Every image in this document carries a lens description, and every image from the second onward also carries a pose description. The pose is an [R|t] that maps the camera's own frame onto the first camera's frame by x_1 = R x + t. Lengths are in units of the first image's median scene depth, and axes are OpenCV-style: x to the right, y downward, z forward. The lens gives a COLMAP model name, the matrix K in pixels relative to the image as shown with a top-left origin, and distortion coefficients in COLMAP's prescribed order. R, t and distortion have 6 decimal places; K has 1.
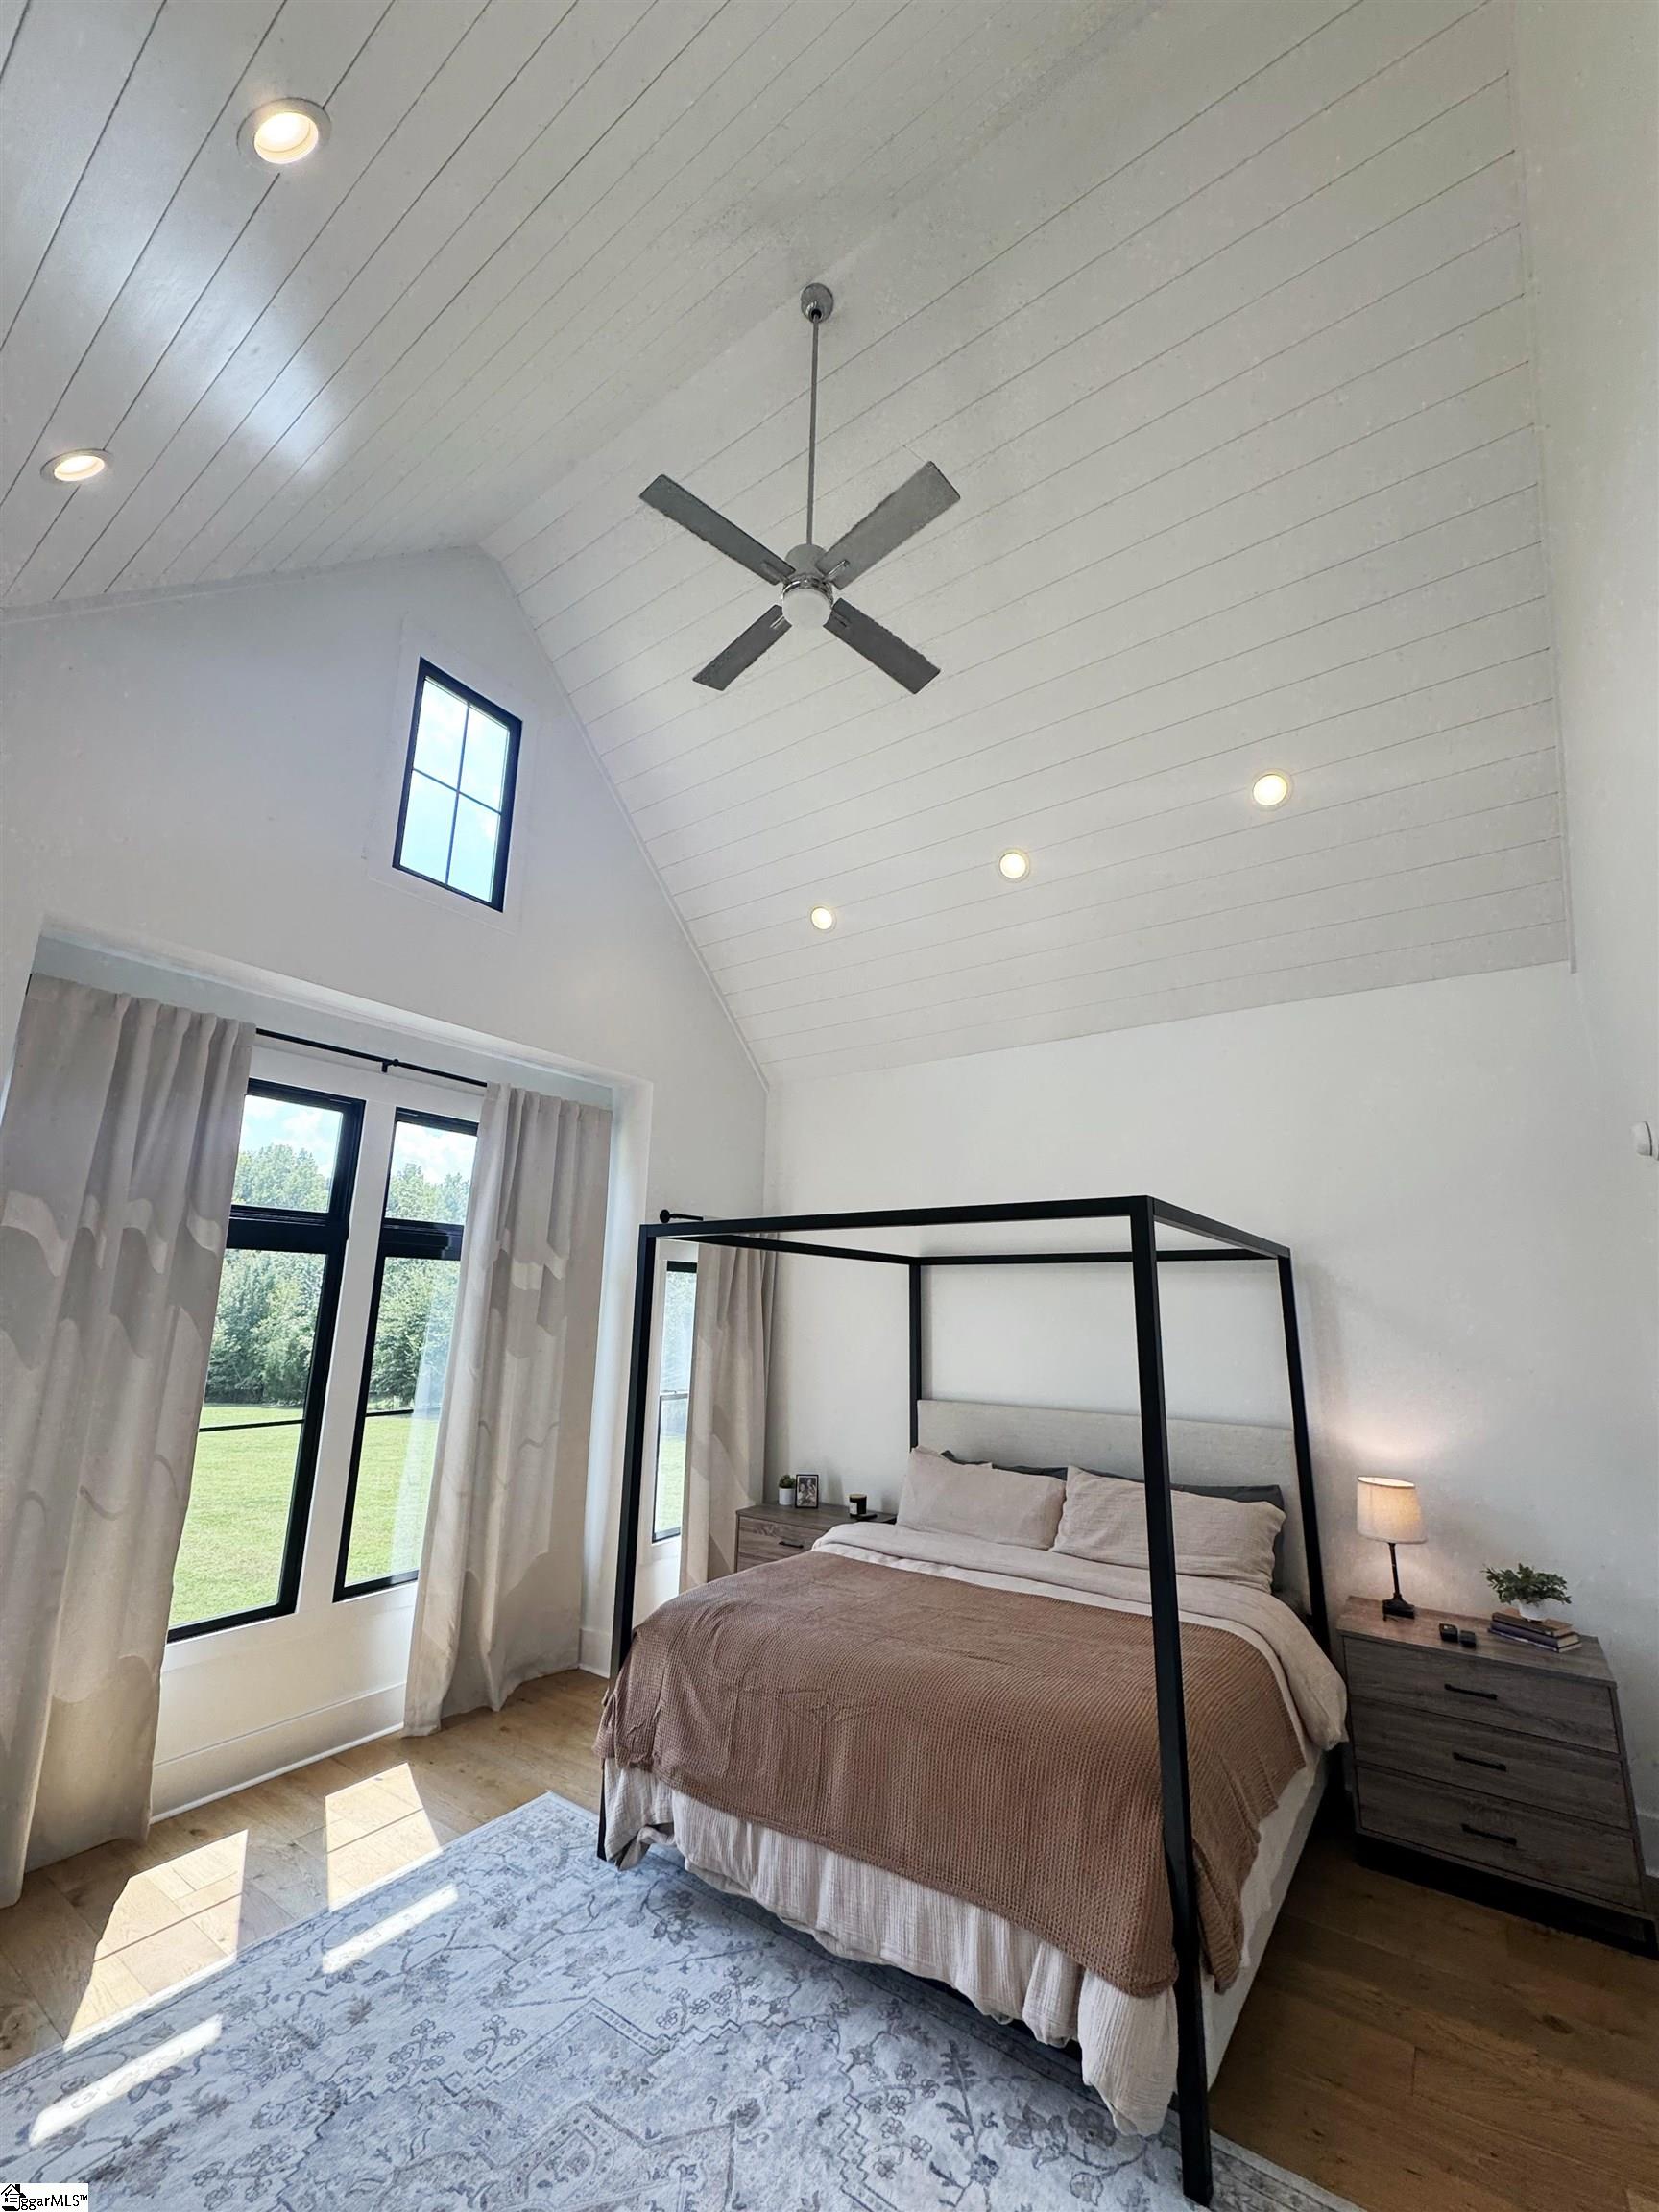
lens RADIAL K [[882.7, 0, 826.1], [0, 882.7, 1108.6], [0, 0, 1]] dist [0.002034, 0.000079]
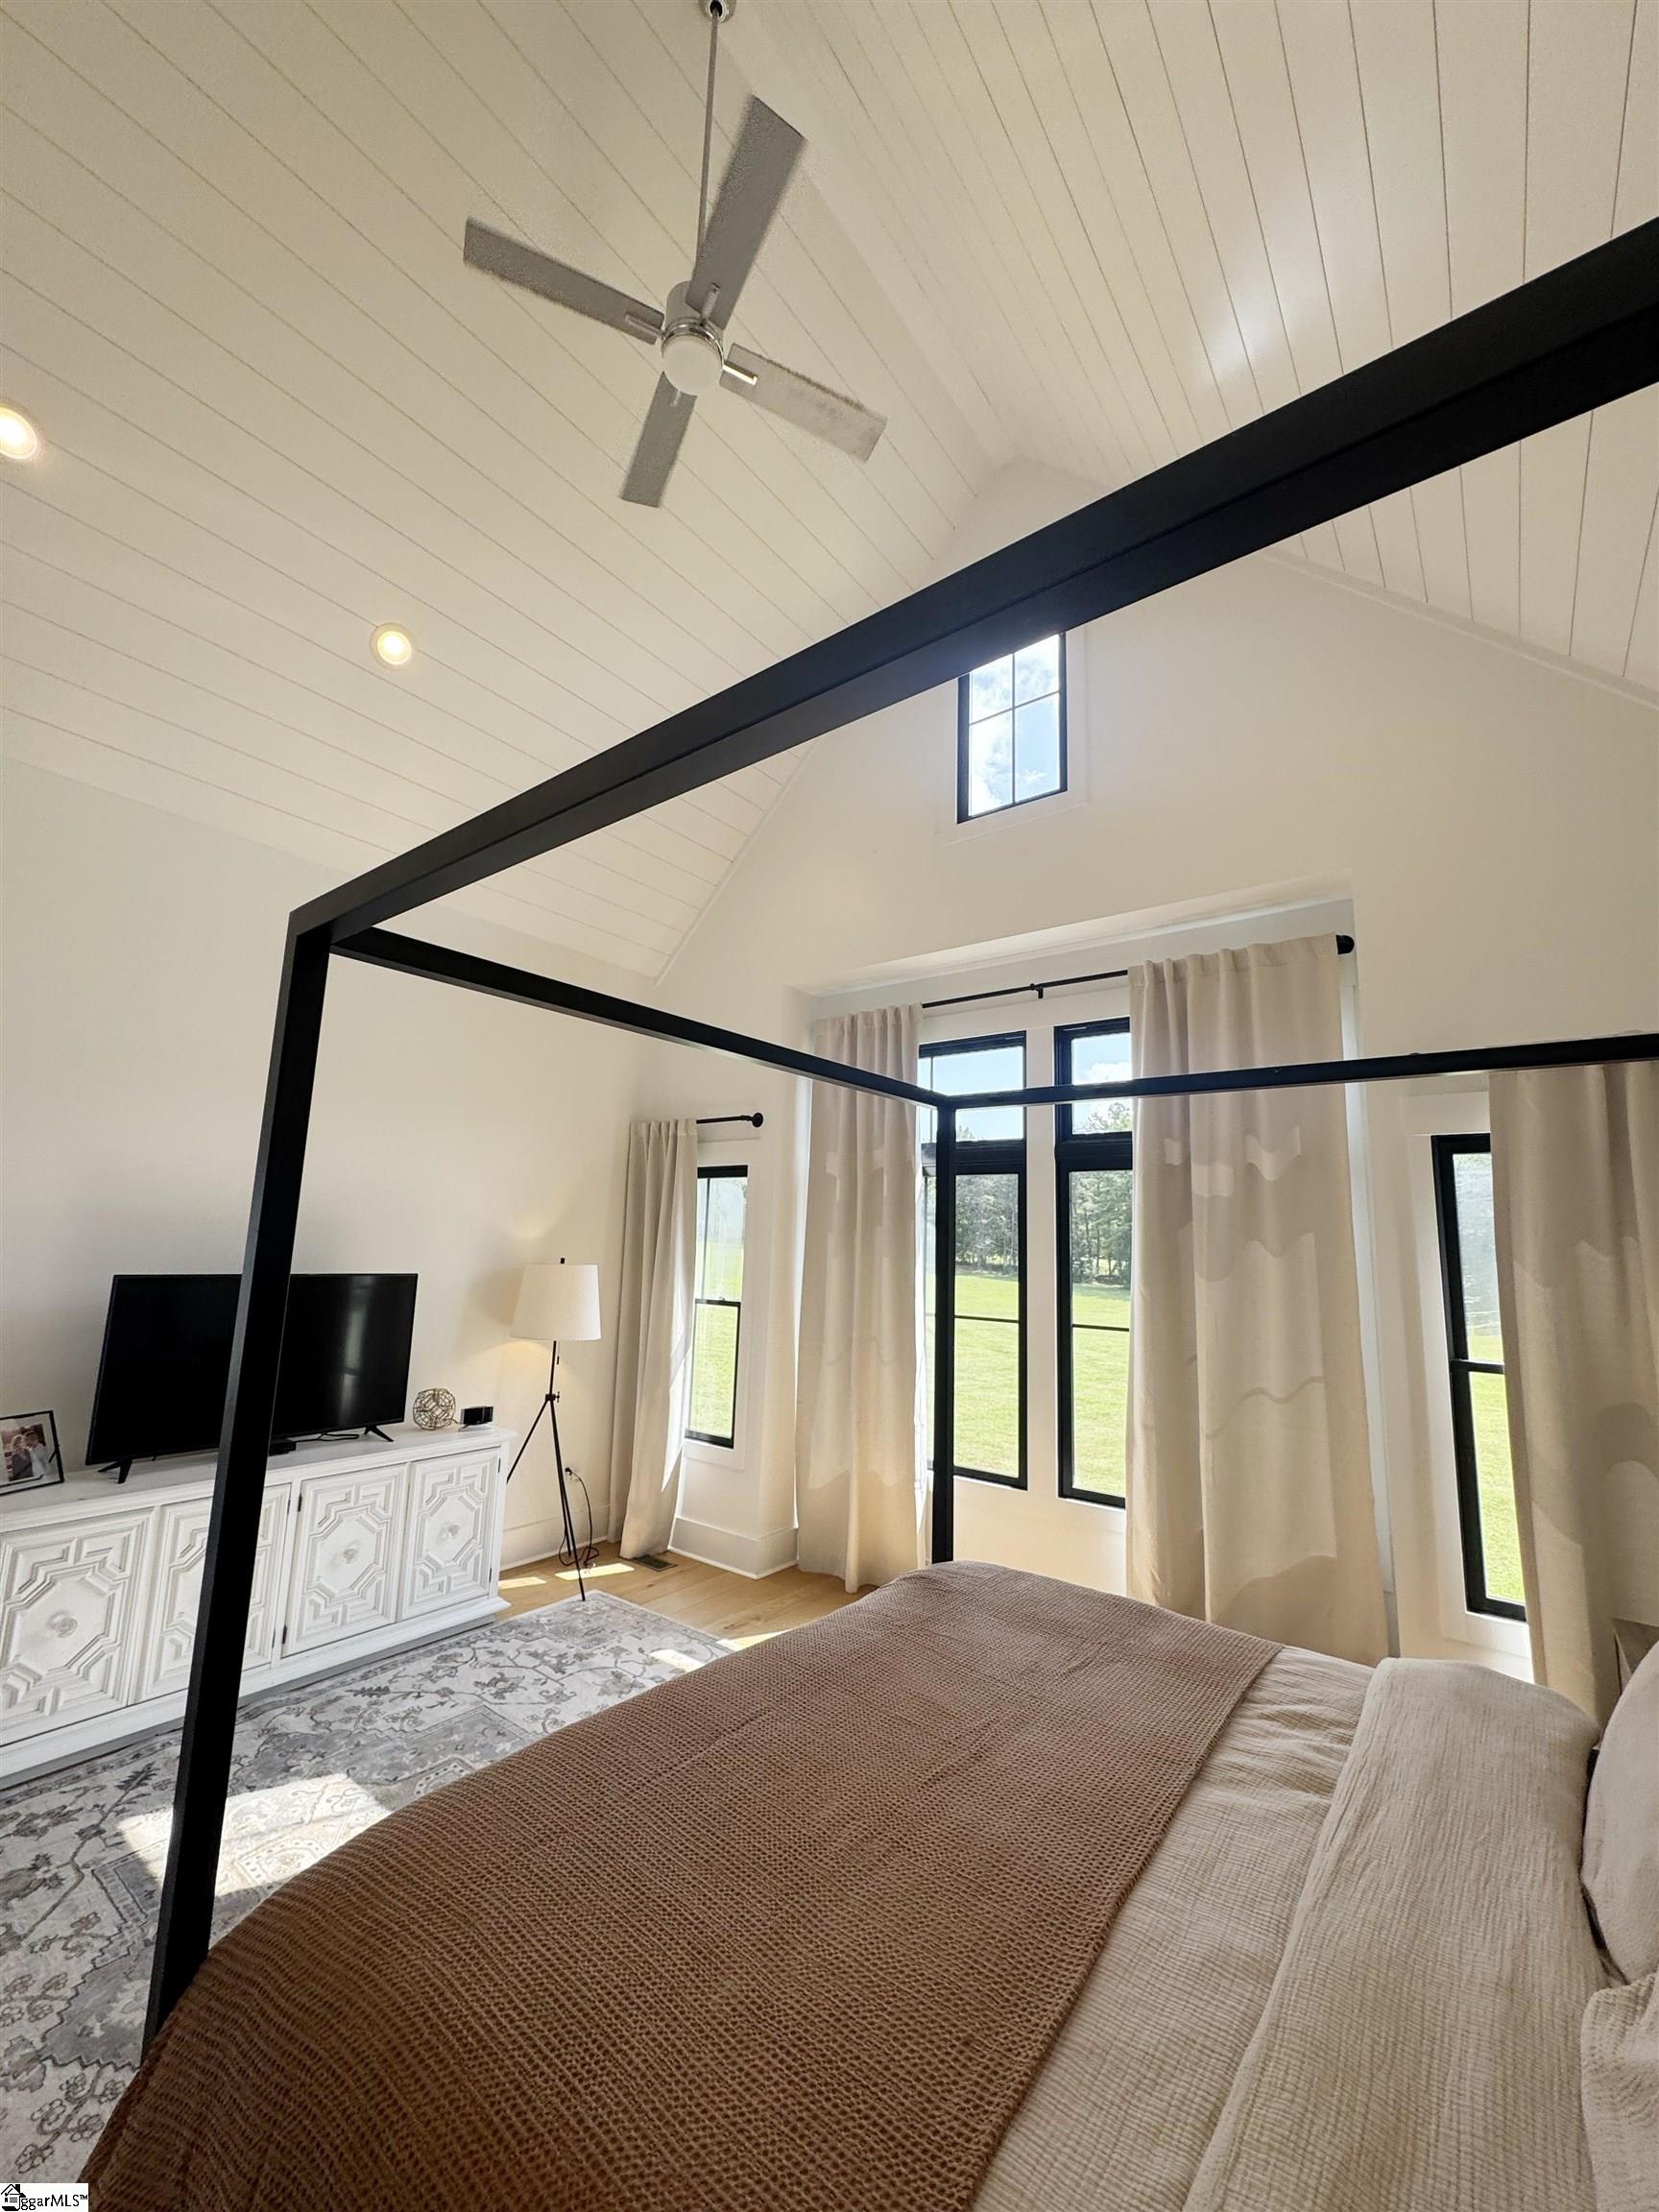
lens RADIAL K [[882.7, 0, 824.2], [0, 882.7, 1111.0], [0, 0, 1]] dist [0.002034, 0.000079]
pose [[-0.033189, -0.167981, -0.985231, 0.503149], [0.194000, 0.965943, -0.171228, 0.213519], [0.980440, -0.196817, 0.000530, 0.724751]]
